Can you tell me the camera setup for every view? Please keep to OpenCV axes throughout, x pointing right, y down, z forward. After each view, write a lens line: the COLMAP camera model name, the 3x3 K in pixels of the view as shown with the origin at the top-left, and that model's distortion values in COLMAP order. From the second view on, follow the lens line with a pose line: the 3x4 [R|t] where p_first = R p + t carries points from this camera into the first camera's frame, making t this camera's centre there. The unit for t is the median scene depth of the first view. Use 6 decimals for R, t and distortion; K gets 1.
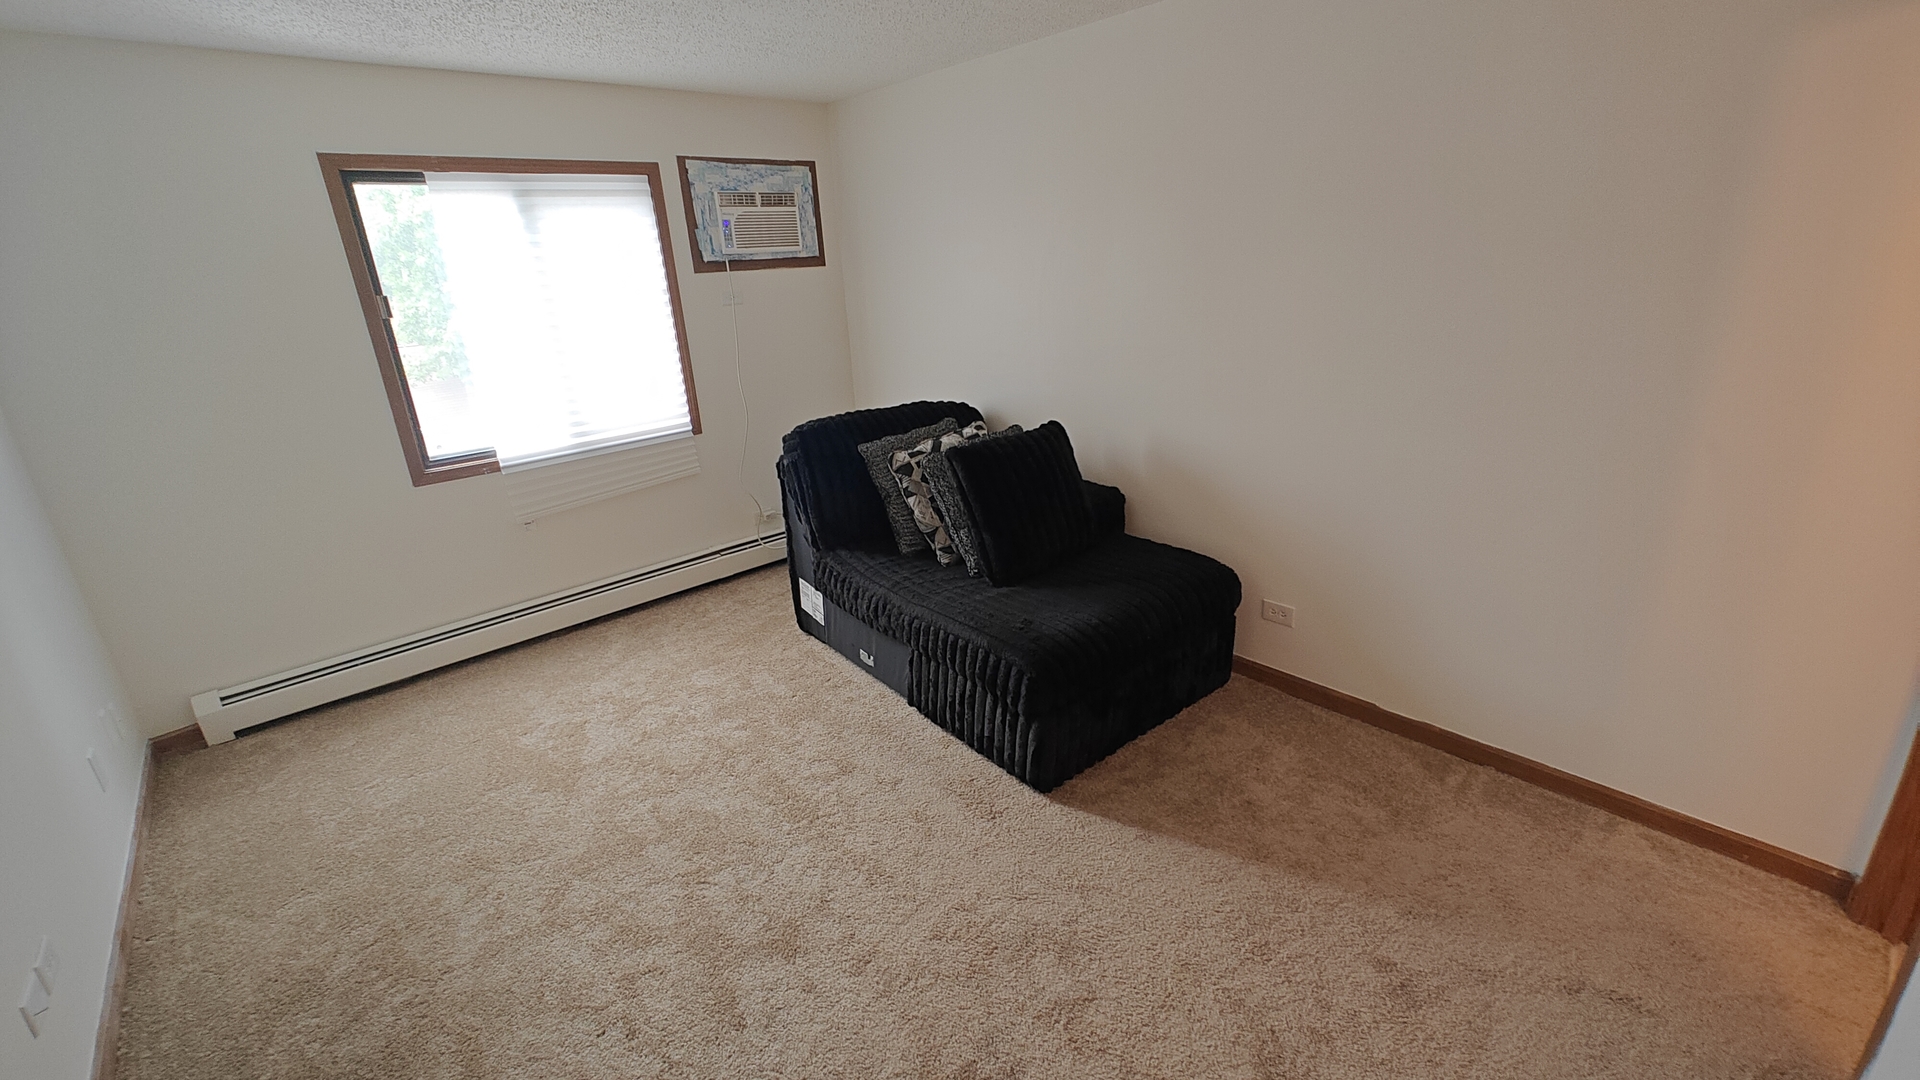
lens RADIAL K [[794.2, 0, 960.0], [0, 794.2, 540.0], [0, 0, 1]] dist [-0.000675, 0.000036]
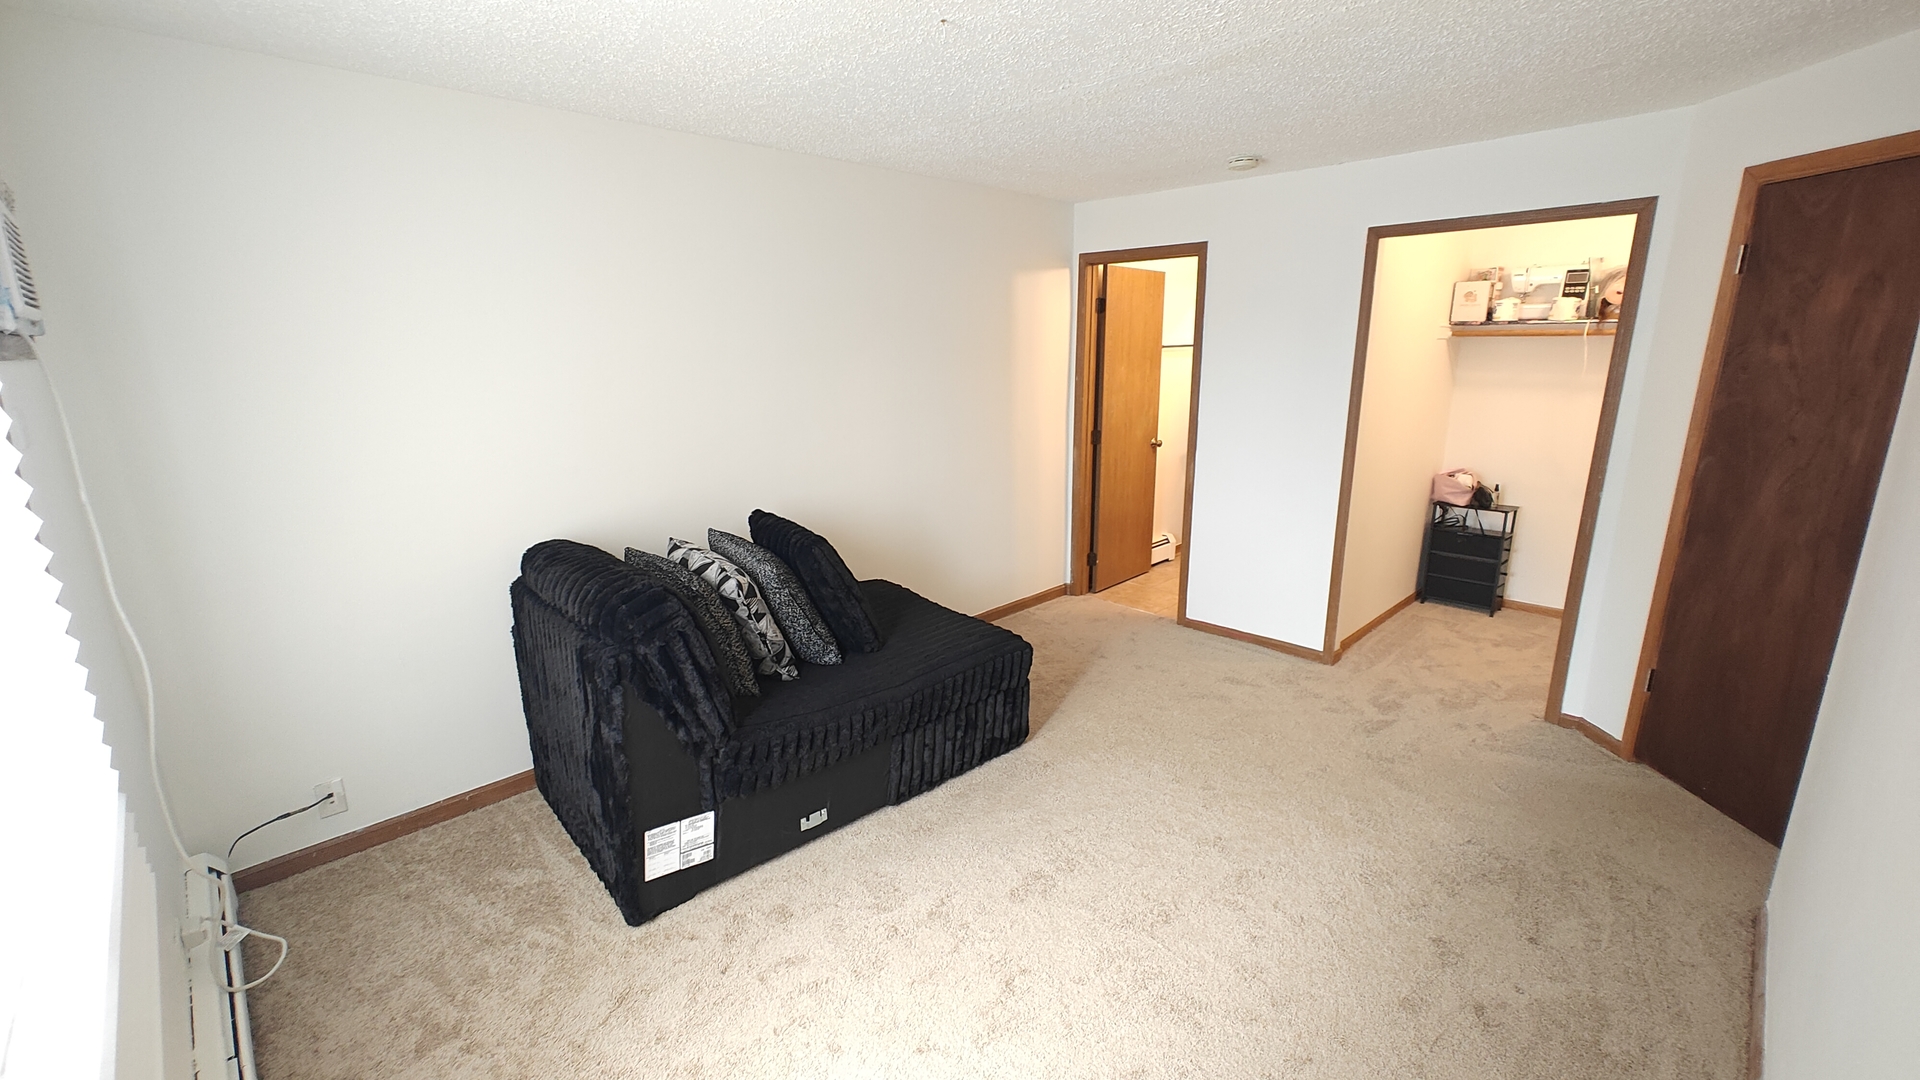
lens RADIAL K [[794.2, 0, 960.0], [0, 794.2, 540.0], [0, 0, 1]] dist [-0.000675, 0.000036]
pose [[-0.059812, -0.193232, 0.979328, -0.886208], [0.352000, 0.913979, 0.201836, -0.228257], [-0.934087, 0.356796, 0.013351, 0.761964]]
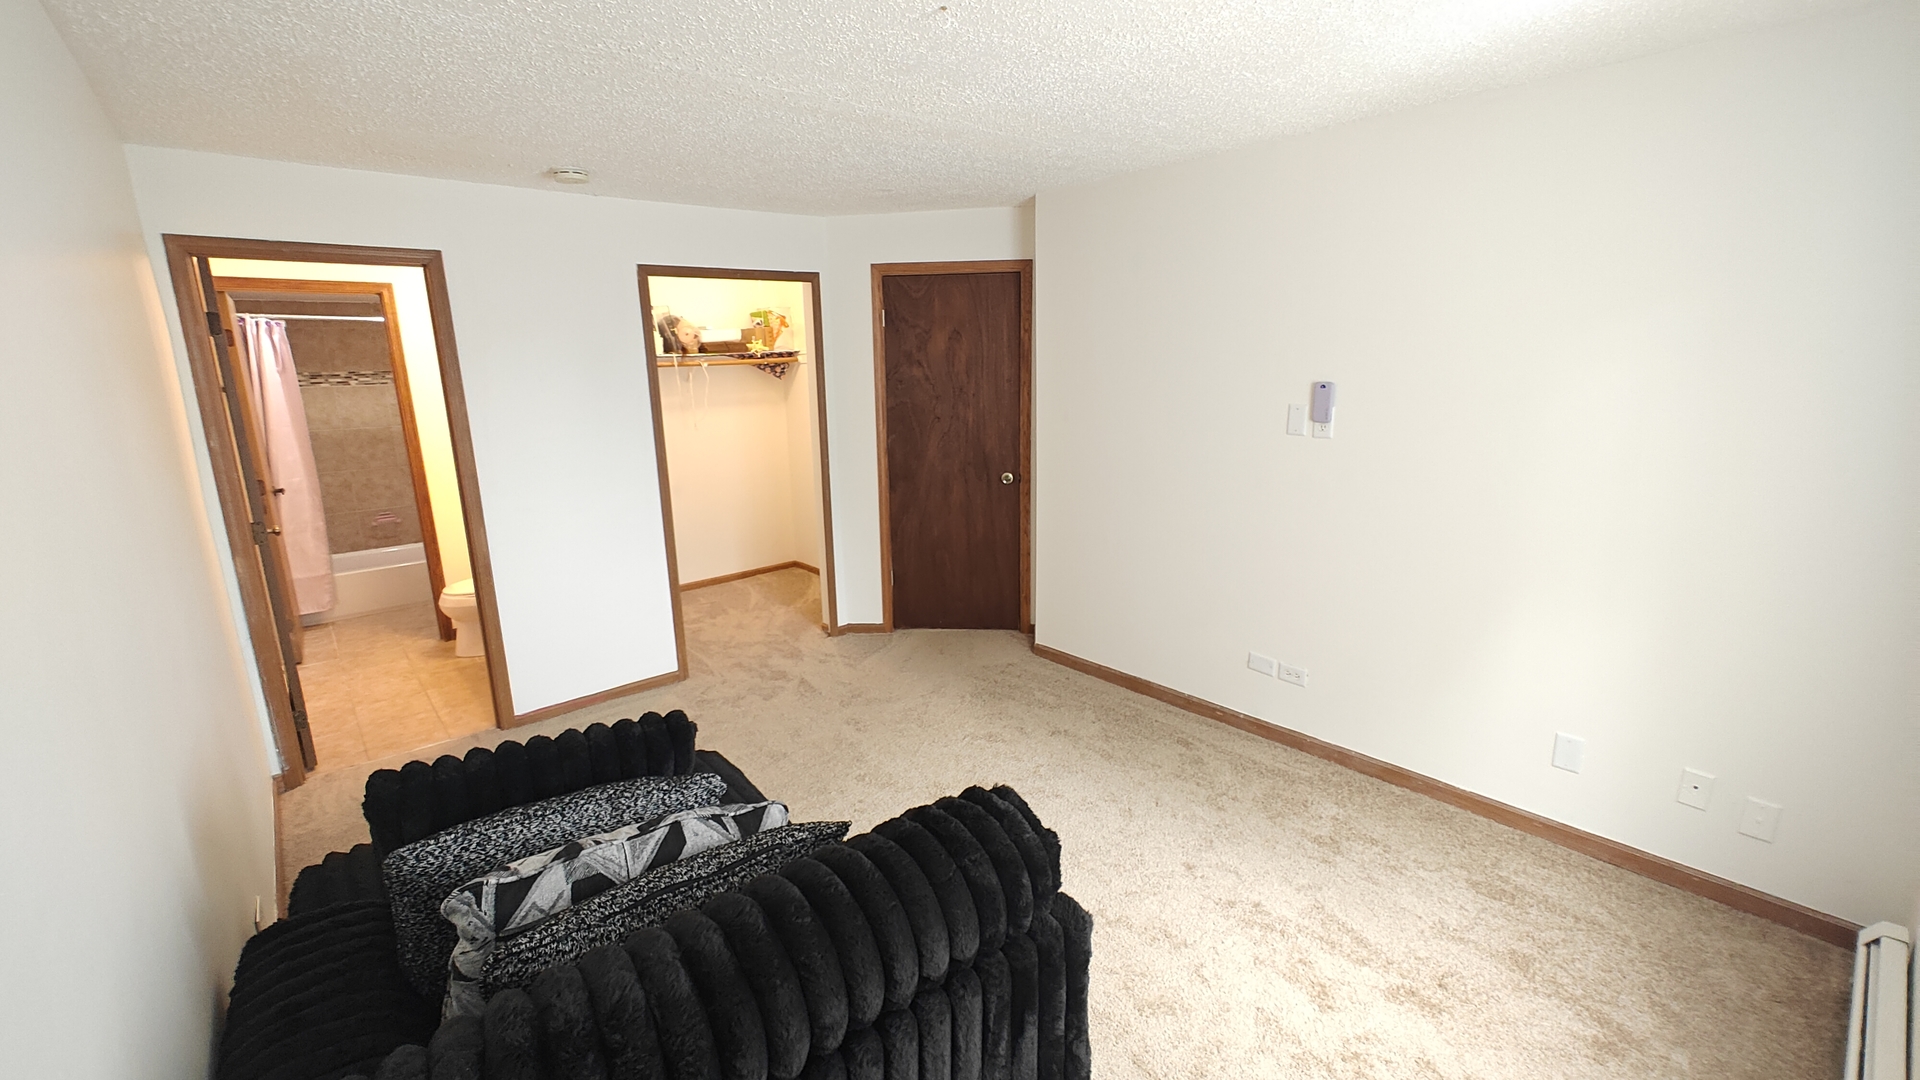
lens RADIAL K [[794.2, 0, 960.0], [0, 794.2, 540.0], [0, 0, 1]] dist [-0.000675, 0.000036]
pose [[-0.997309, 0.066114, 0.031691, -0.219349], [0.072692, 0.835318, 0.544939, -0.467632], [0.009556, 0.545776, -0.837876, 1.293782]]
